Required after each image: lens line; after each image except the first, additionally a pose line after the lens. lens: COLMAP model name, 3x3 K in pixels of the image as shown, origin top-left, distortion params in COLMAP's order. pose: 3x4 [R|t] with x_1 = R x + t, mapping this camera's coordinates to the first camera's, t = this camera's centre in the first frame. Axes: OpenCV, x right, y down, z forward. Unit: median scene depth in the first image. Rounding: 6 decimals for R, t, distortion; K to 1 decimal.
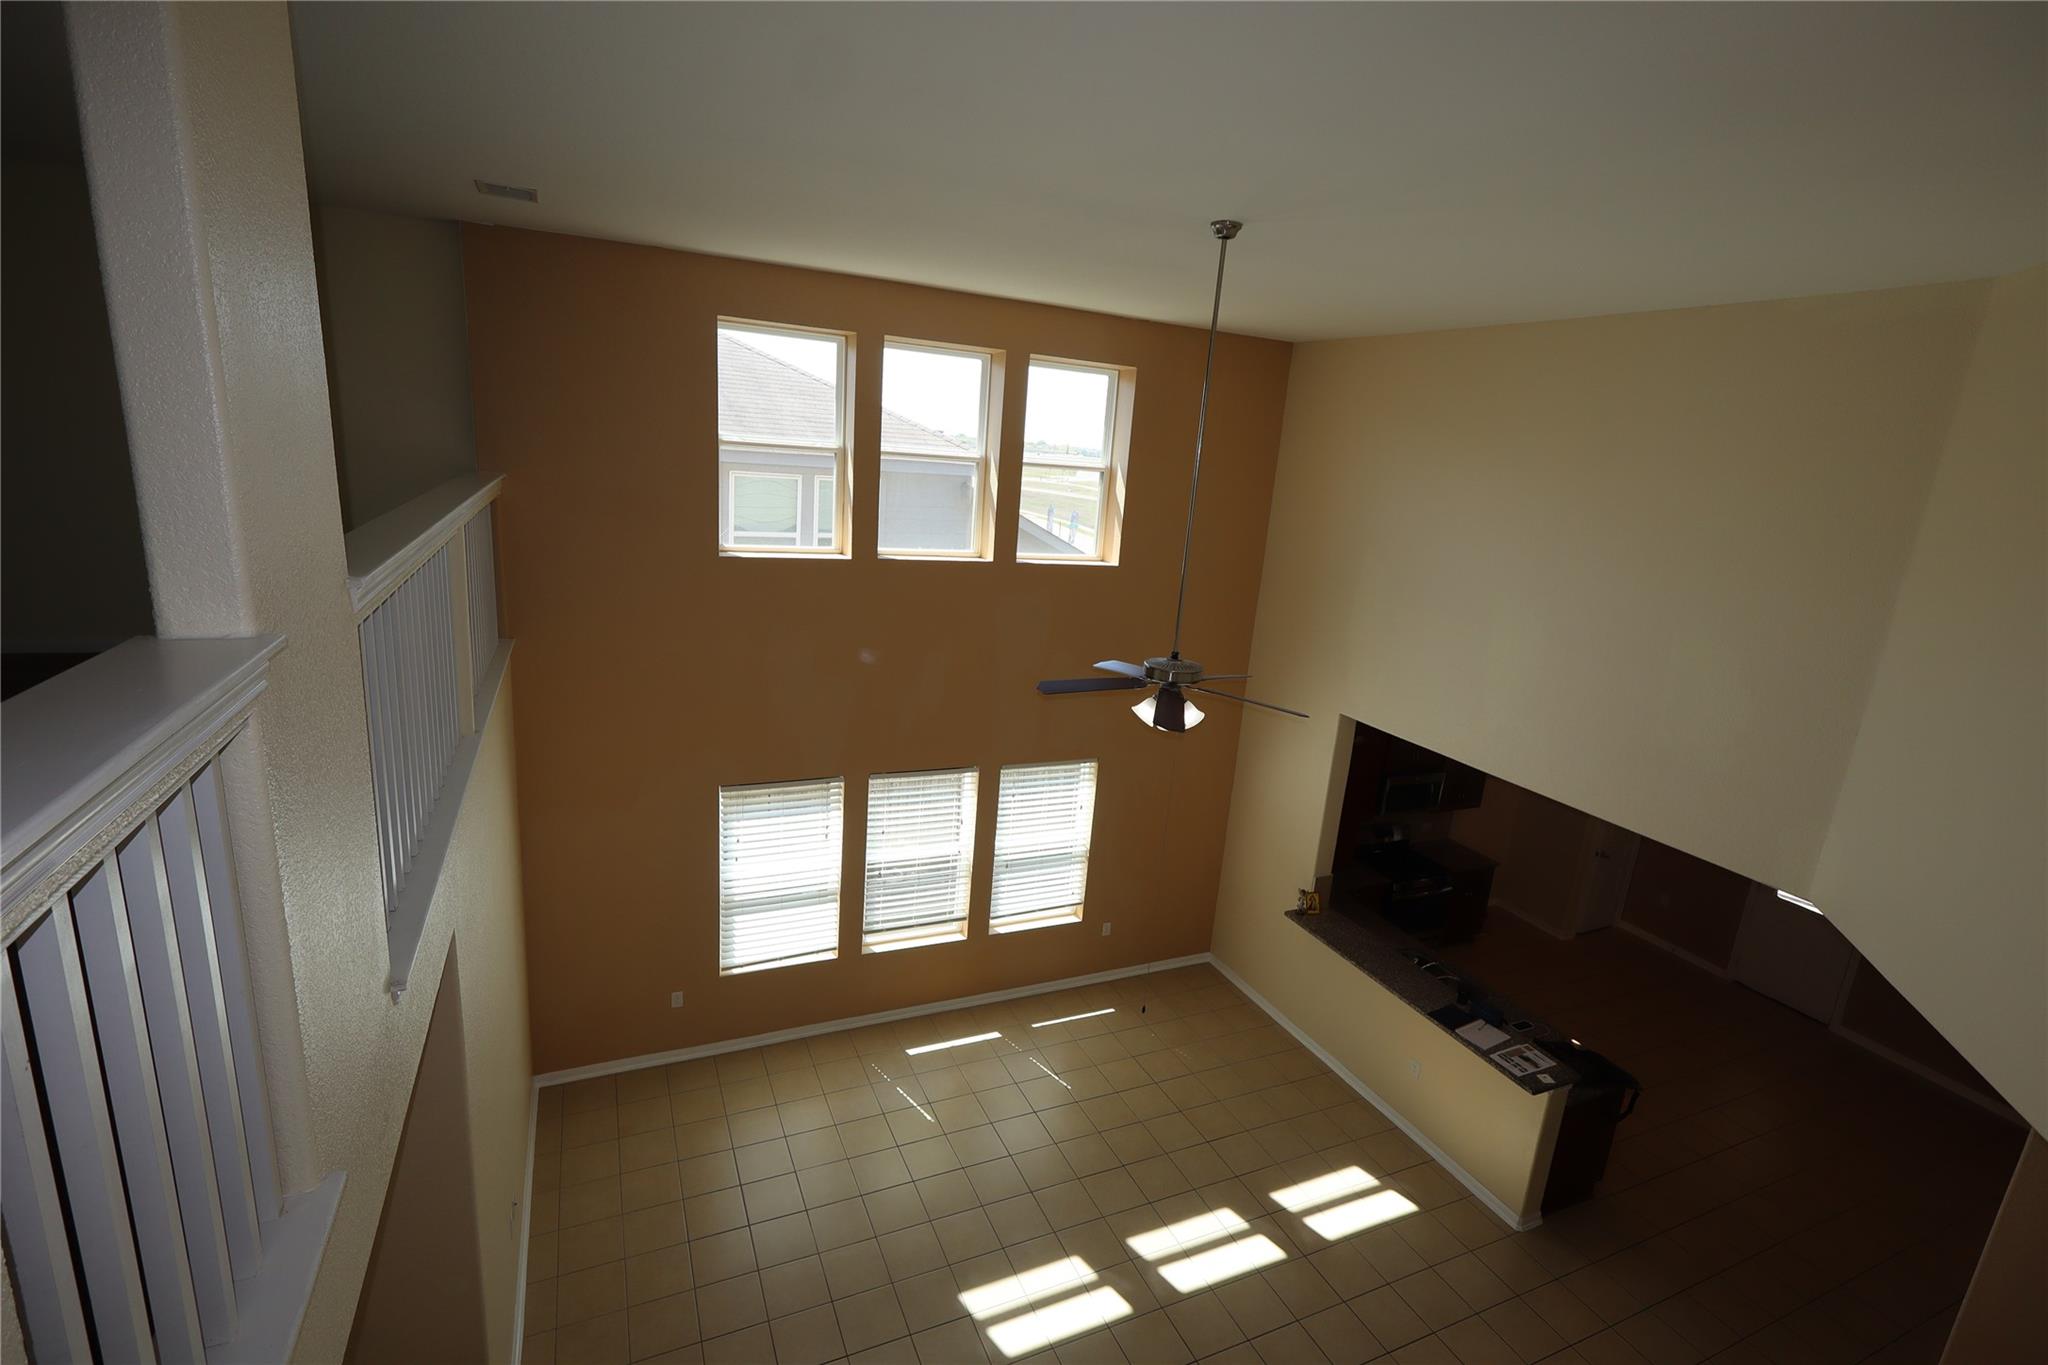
lens RADIAL K [[946.5, 0, 1029.9], [0, 946.5, 687.1], [0, 0, 1]] dist [0.002138, 0.000060]
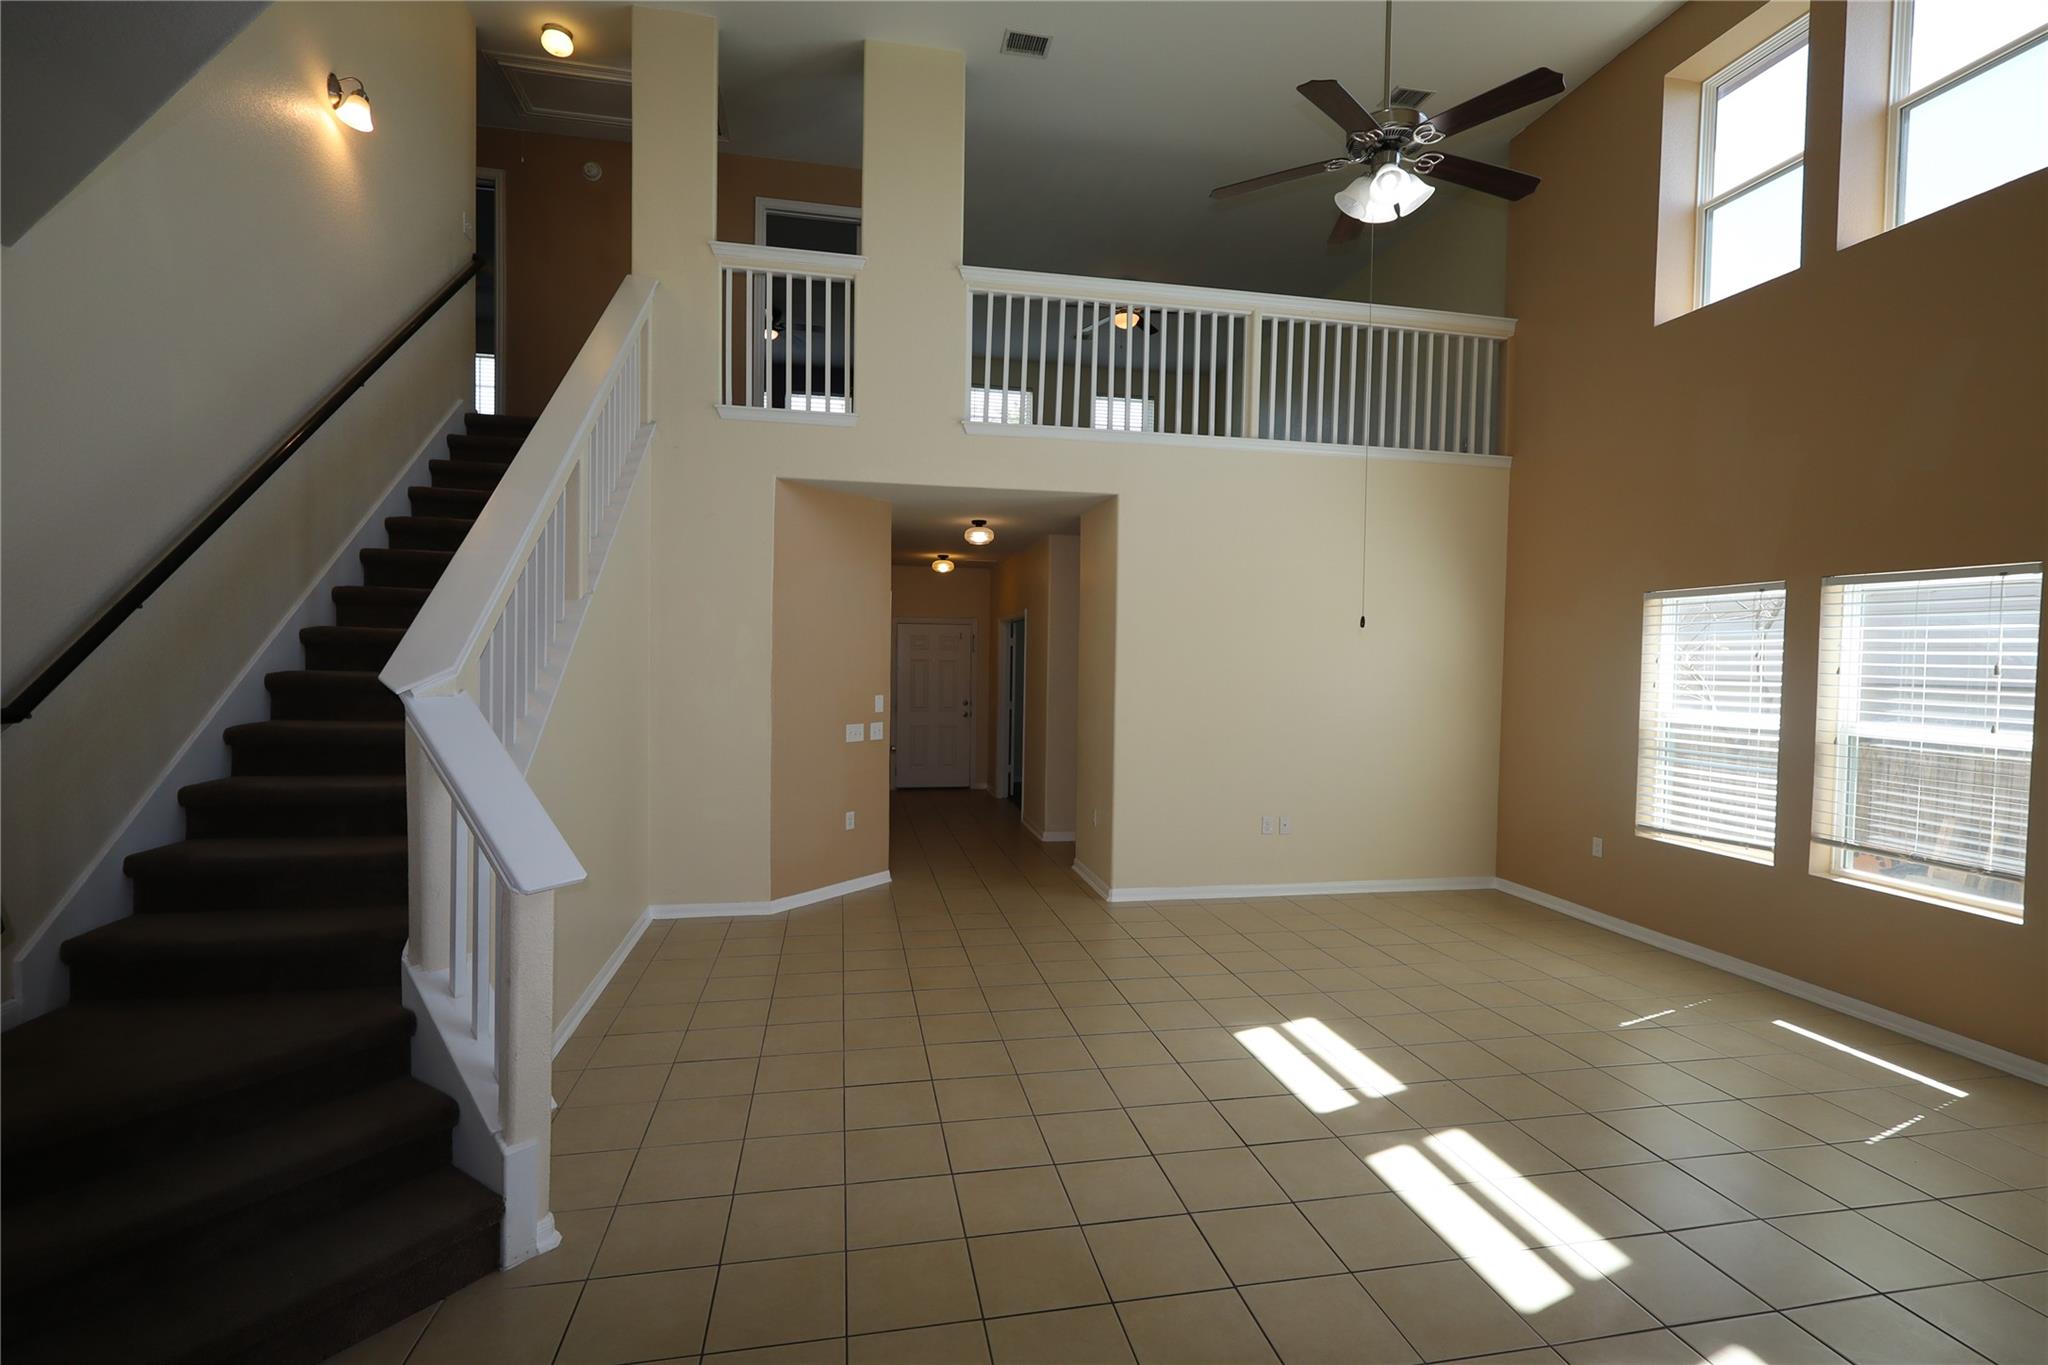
lens RADIAL K [[946.5, 0, 1029.9], [0, 946.5, 687.1], [0, 0, 1]] dist [0.002138, 0.000060]
pose [[-0.229999, -0.046950, -0.972058, 0.609104], [-0.263998, 0.964392, 0.015885, 0.304974], [0.936699, 0.260275, -0.234204, 0.656211]]
